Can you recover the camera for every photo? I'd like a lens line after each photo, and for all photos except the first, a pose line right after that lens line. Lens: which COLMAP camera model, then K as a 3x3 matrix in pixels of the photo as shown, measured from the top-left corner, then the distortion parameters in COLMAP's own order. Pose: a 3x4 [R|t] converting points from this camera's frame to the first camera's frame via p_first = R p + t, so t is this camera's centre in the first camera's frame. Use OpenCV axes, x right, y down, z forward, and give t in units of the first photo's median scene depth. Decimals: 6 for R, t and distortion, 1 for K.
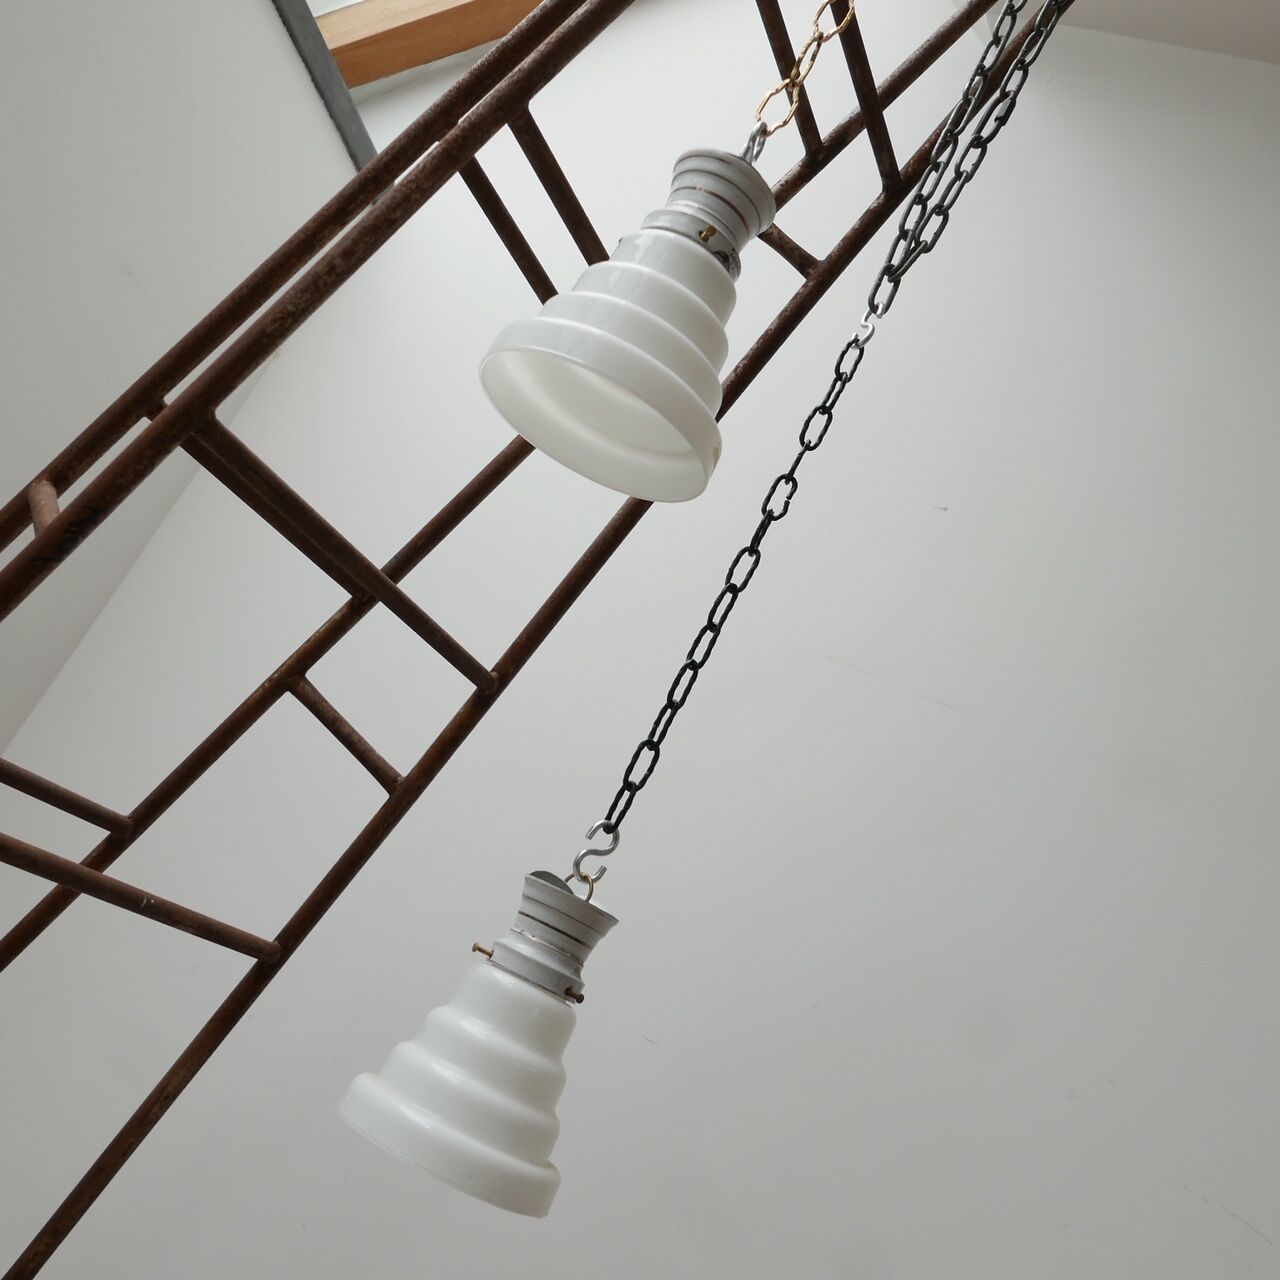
lens RADIAL K [[1290.8, 0, 640.0], [0, 1290.8, 640.0], [0, 0, 1]] dist [-0.017441, -0.025401]
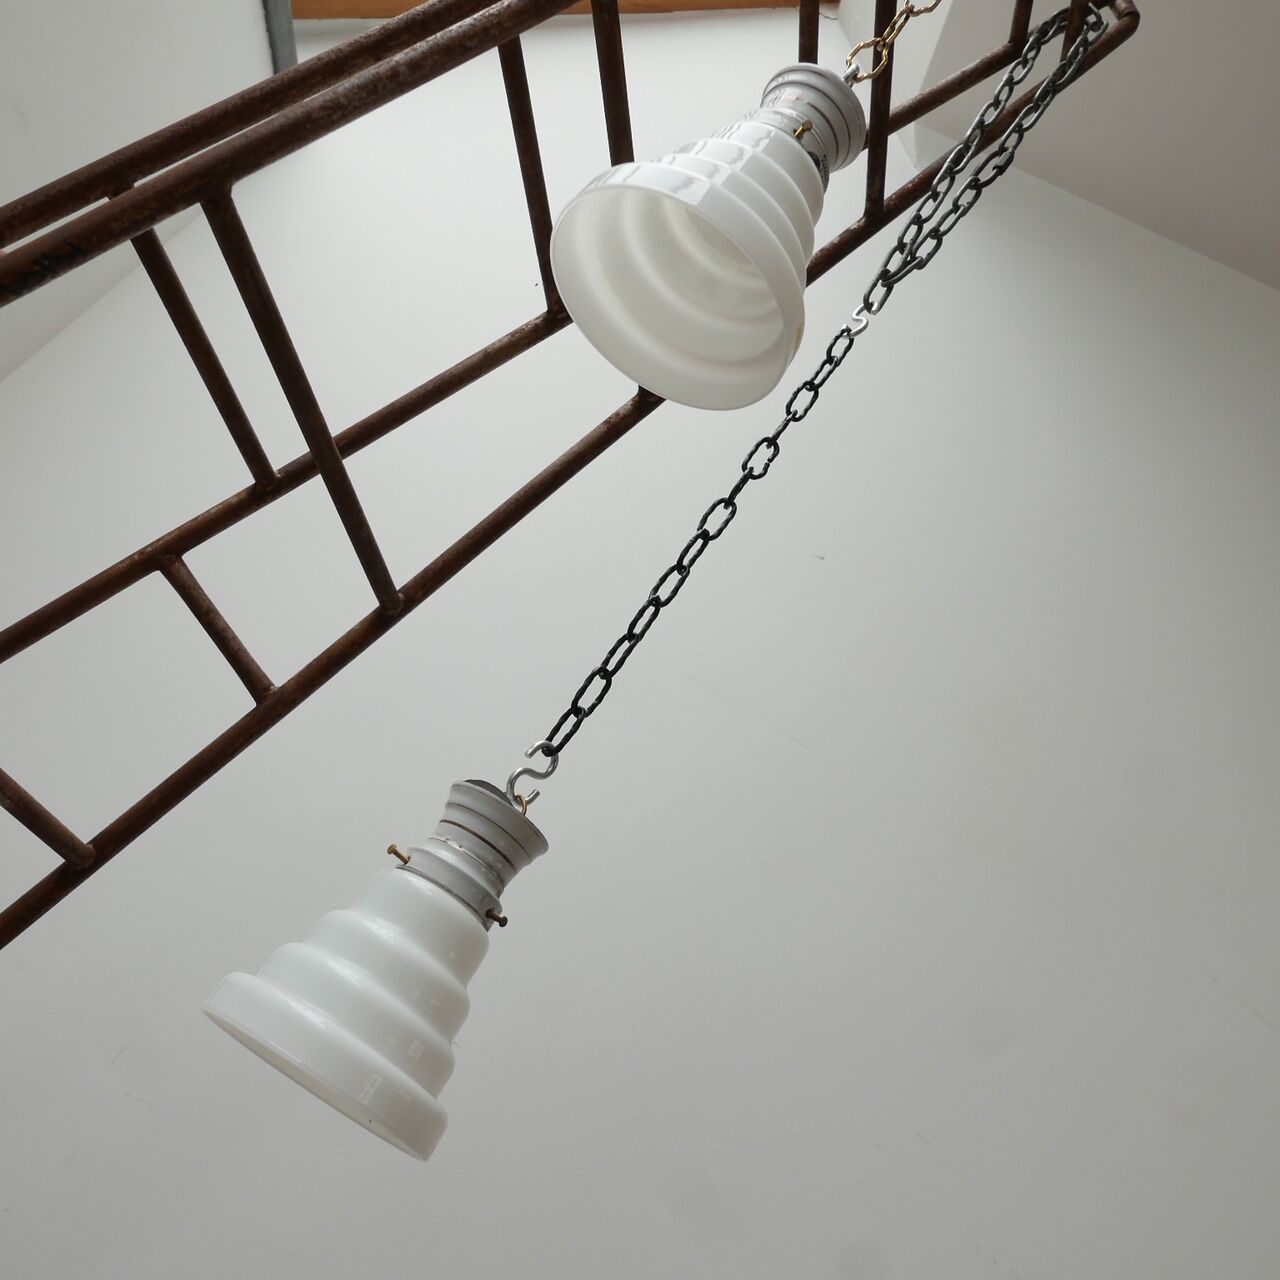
lens RADIAL K [[1282.2, 0, 661.1], [0, 1282.2, 635.2], [0, 0, 1]] dist [-0.005017, -0.016541]
pose [[0.956675, 0.194287, 0.216854, -0.144382], [-0.176319, 0.979288, -0.099530, 0.127040], [-0.231700, 0.056982, 0.971117, 0.080350]]
